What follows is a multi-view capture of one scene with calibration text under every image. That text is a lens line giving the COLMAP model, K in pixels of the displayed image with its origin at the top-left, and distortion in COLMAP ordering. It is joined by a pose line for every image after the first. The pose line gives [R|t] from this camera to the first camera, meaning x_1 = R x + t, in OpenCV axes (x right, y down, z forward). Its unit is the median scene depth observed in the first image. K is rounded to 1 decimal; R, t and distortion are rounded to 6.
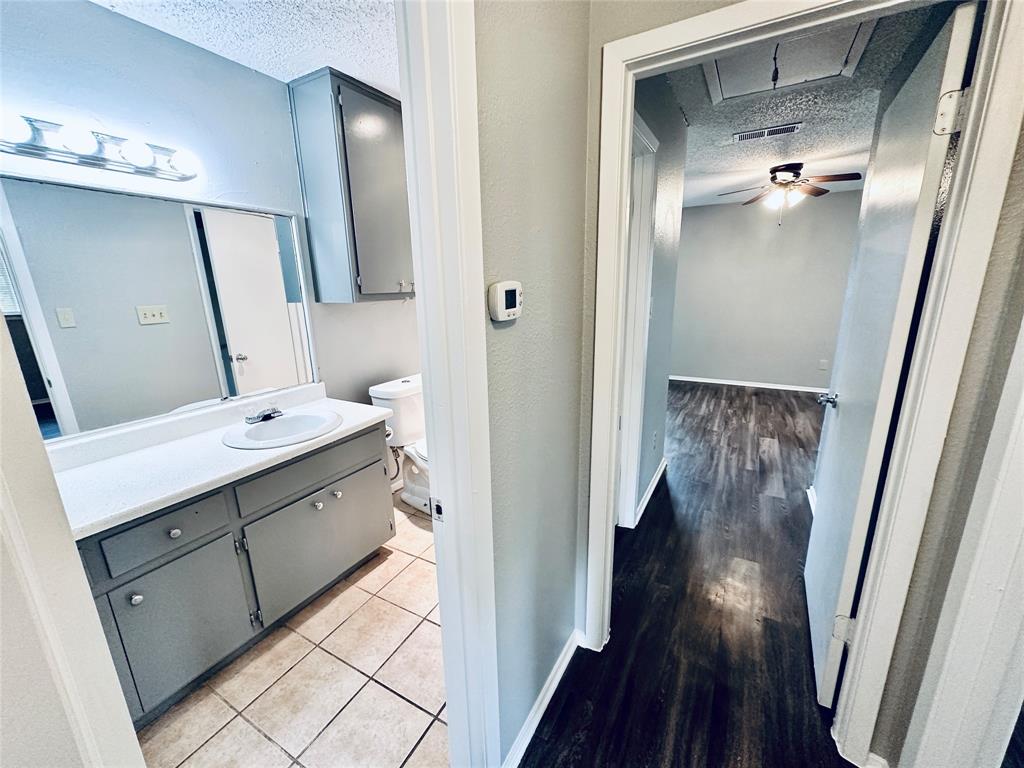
lens RADIAL K [[407.5, 0, 511.3], [0, 407.5, 383.8], [0, 0, 1]] dist [-0.003542, 0.000814]
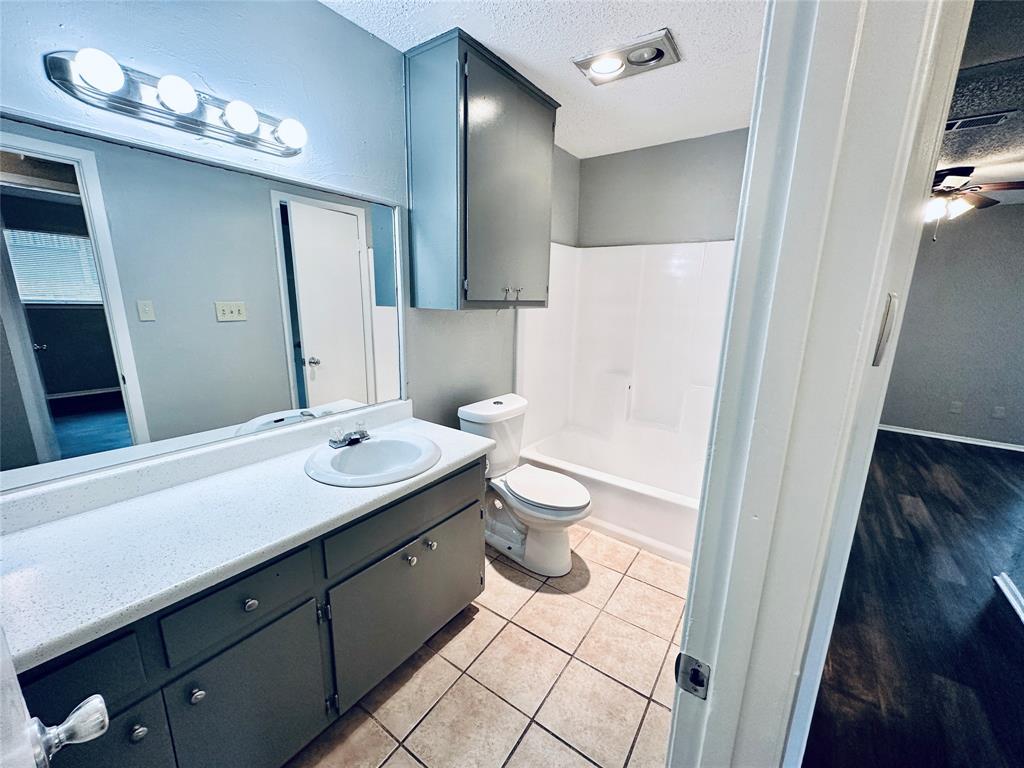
lens RADIAL K [[407.5, 0, 511.3], [0, 407.5, 383.8], [0, 0, 1]] dist [-0.003542, 0.000814]
pose [[0.993419, 0.065621, -0.093873, -0.180904], [-0.067975, 0.997442, -0.022103, -0.034180], [0.092182, 0.028339, 0.995339, 0.168294]]
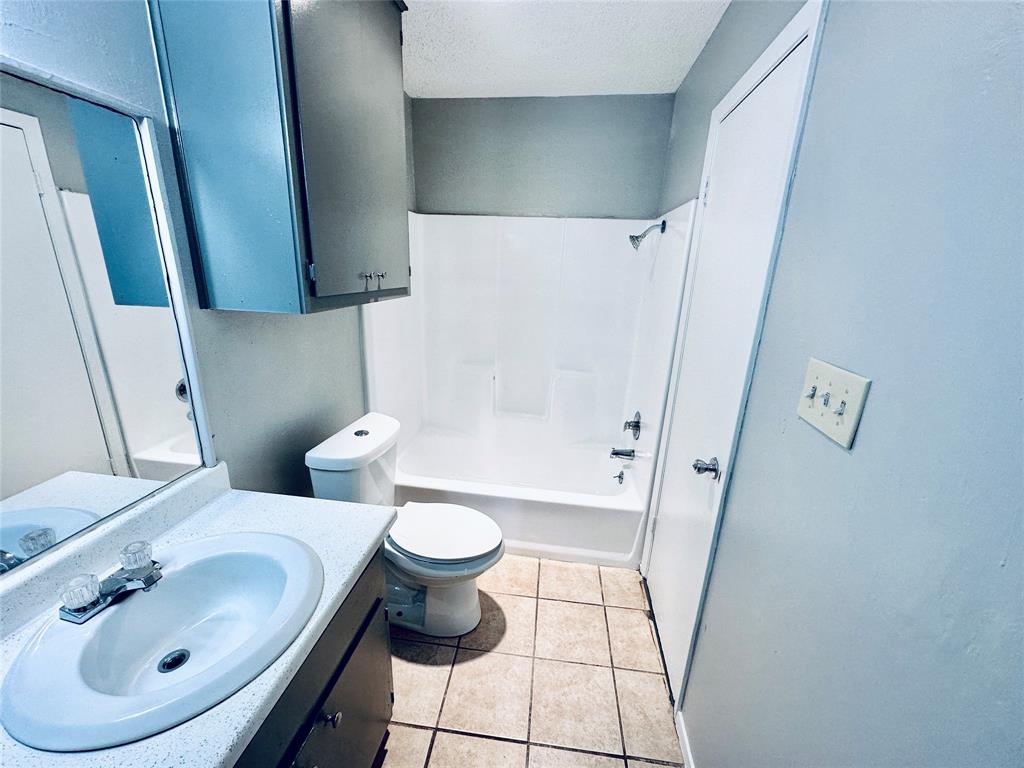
lens RADIAL K [[407.5, 0, 511.3], [0, 407.5, 383.8], [0, 0, 1]] dist [-0.003542, 0.000814]
pose [[0.924188, -0.051497, 0.378450, -0.330588], [0.034006, 0.998028, 0.052761, -0.124649], [-0.380421, -0.035891, 0.924117, 0.404656]]
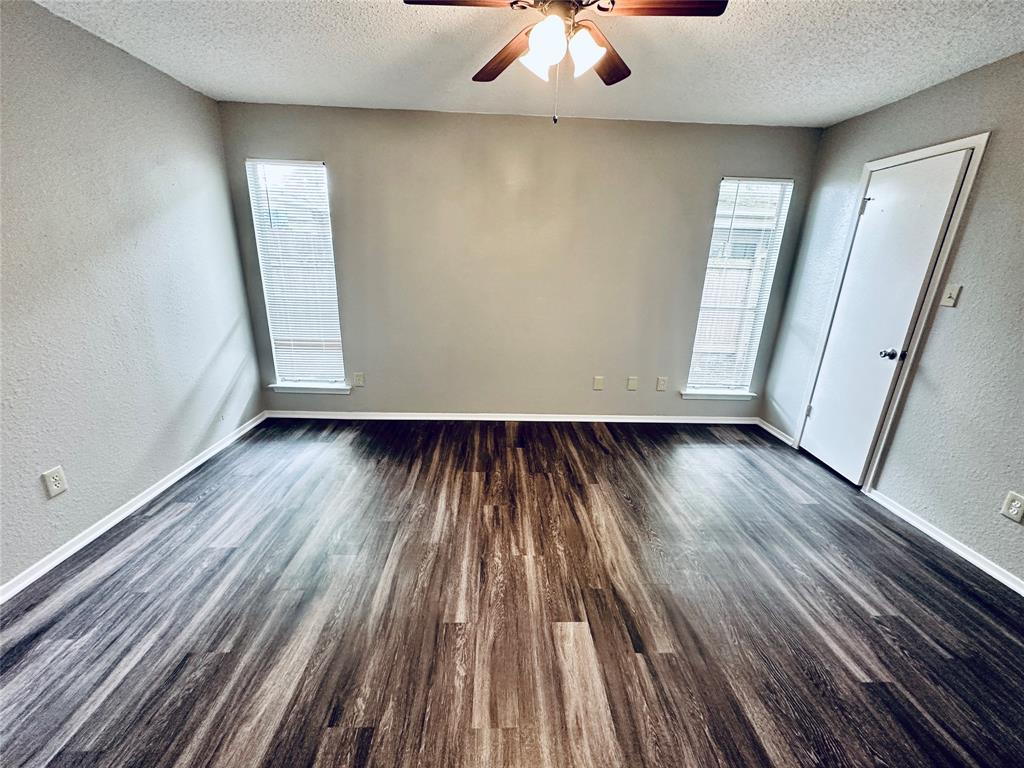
lens RADIAL K [[407.5, 0, 511.3], [0, 407.5, 383.8], [0, 0, 1]] dist [-0.003542, 0.000814]
pose [[0.845282, -0.115131, 0.521769, 0.645674], [0.079260, 0.992724, 0.090646, -0.286808], [-0.528409, -0.035267, 0.848257, 1.143252]]
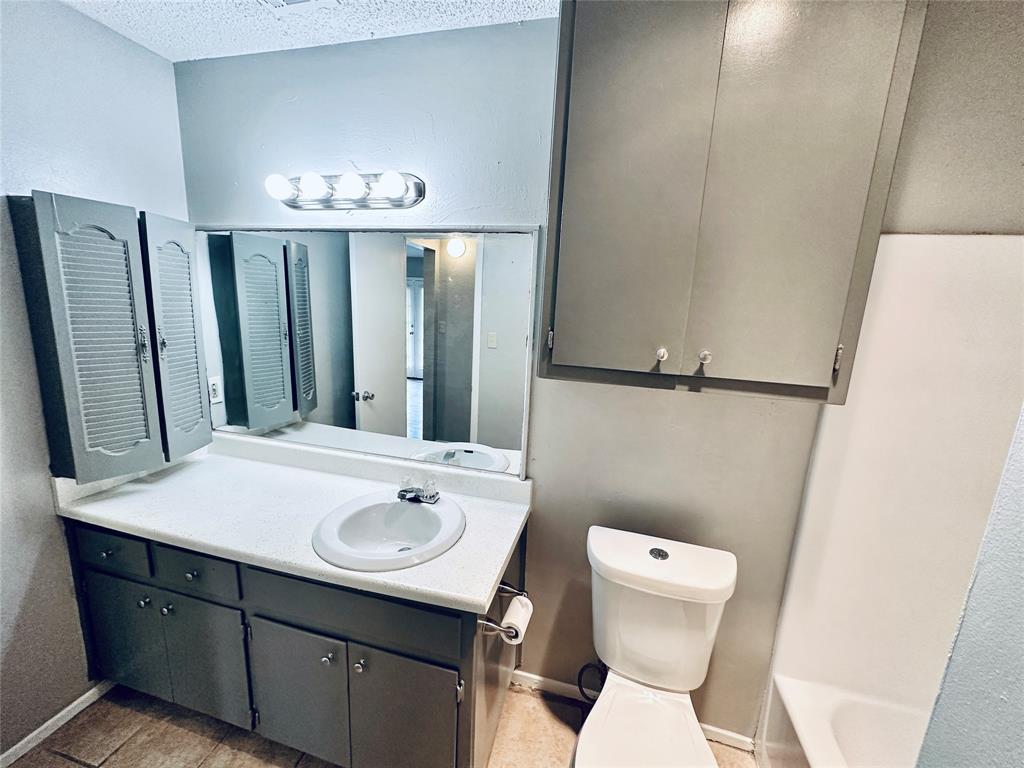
lens RADIAL K [[407.0, 0, 512.8], [0, 407.0, 383.2], [0, 0, 1]] dist [-0.000189, 0.000011]
pose [[0.265508, 0.215996, -0.939602, 0.108552], [-0.279594, 0.949949, 0.139369, -0.247977], [0.922677, 0.225704, 0.312610, 0.777102]]
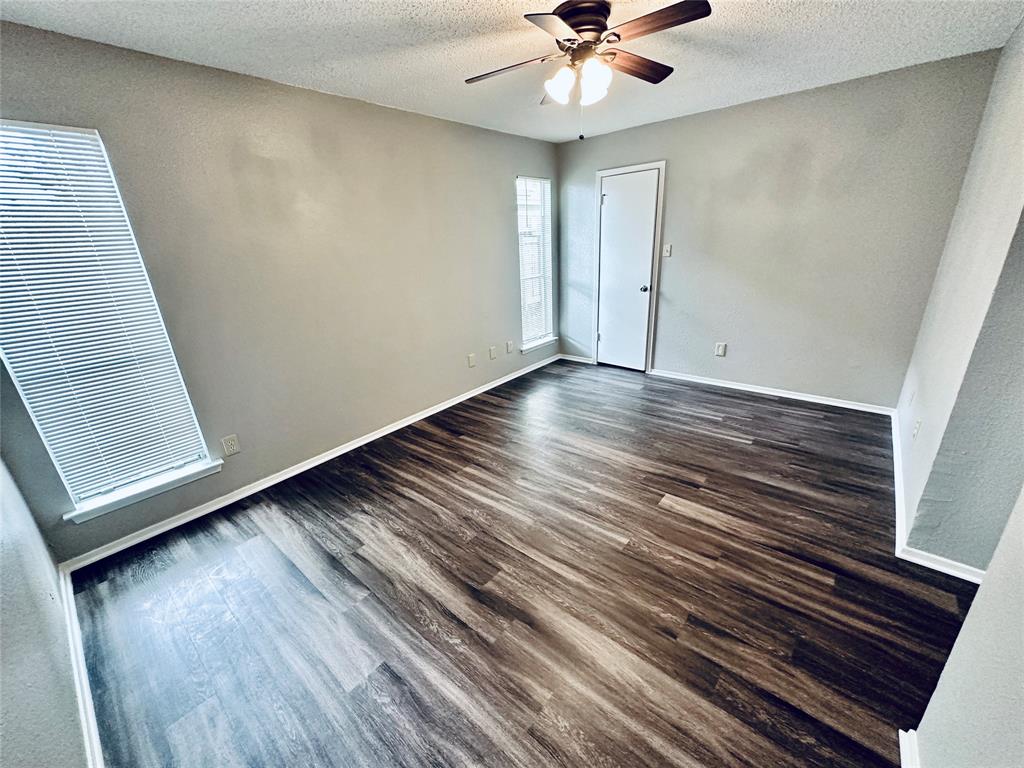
lens RADIAL K [[407.5, 0, 511.3], [0, 407.5, 383.8], [0, 0, 1]] dist [-0.003542, 0.000814]
pose [[0.177564, -0.321626, 0.930068, 0.102102], [0.276645, 0.923289, 0.266466, -0.453226], [-0.944425, 0.209984, 0.252920, 1.749968]]
